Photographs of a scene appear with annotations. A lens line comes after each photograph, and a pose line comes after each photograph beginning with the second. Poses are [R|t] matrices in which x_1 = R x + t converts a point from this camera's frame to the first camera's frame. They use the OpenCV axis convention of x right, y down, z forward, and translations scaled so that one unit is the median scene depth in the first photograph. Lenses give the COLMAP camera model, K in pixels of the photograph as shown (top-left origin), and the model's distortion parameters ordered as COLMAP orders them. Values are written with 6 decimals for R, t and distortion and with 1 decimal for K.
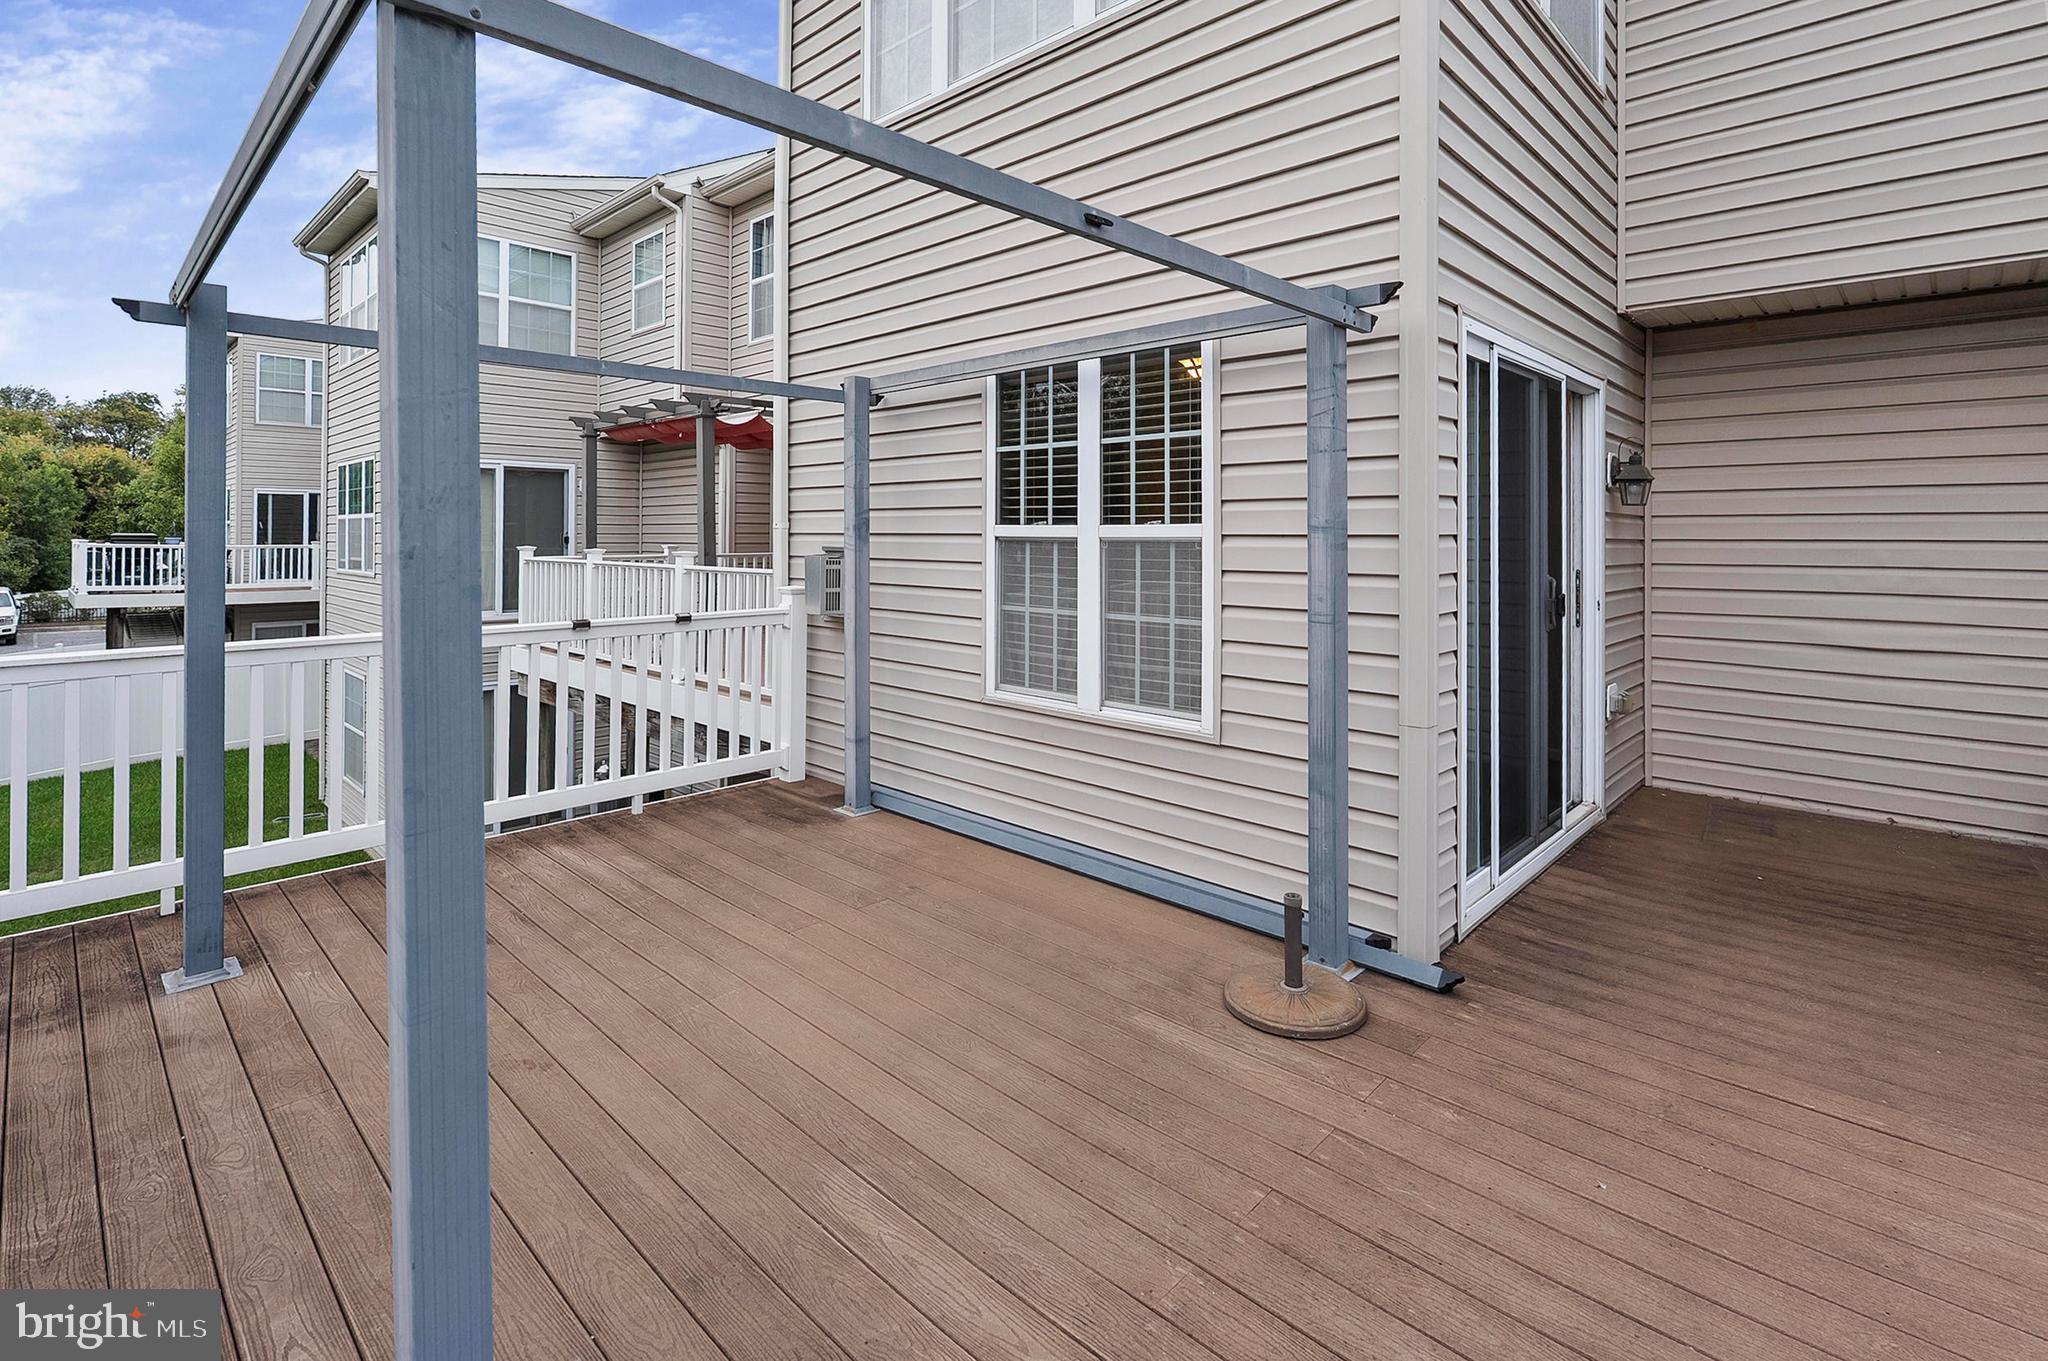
lens RADIAL K [[964.0, 0, 1019.3], [0, 964.0, 528.0], [0, 0, 1]] dist [-0.002124, -0.000255]
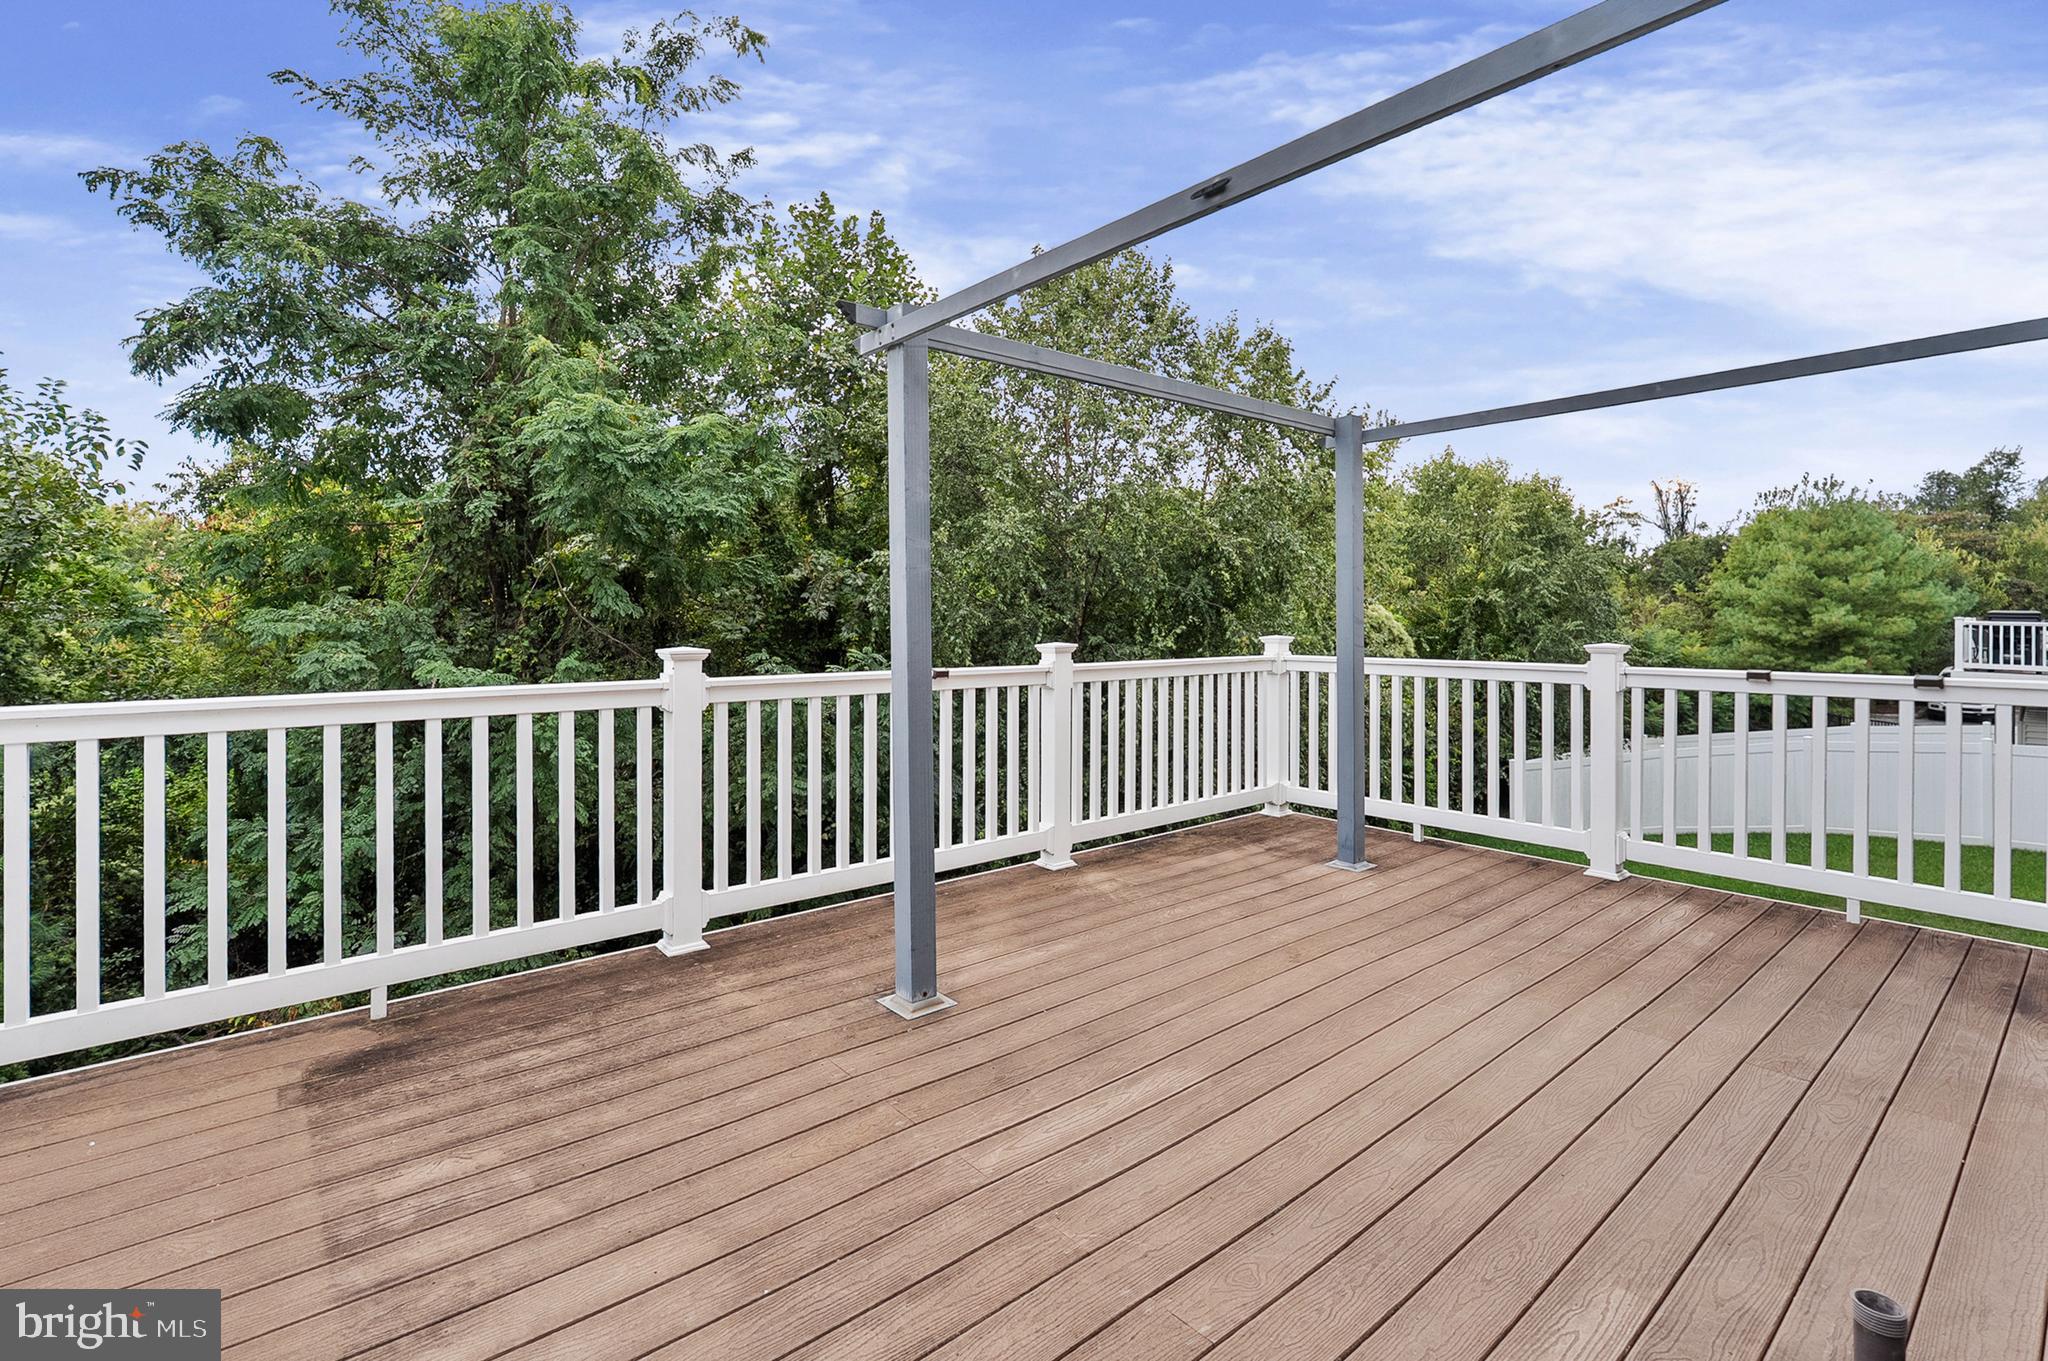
lens RADIAL K [[929.8, 0, 1016.7], [0, 929.8, 632.8], [0, 0, 1]] dist [-0.003260, -0.000379]
pose [[-0.112186, 0.012817, -0.993605, 0.567121], [0.003968, 0.999915, 0.012450, 0.057966], [0.993679, -0.002546, -0.112228, 0.519203]]
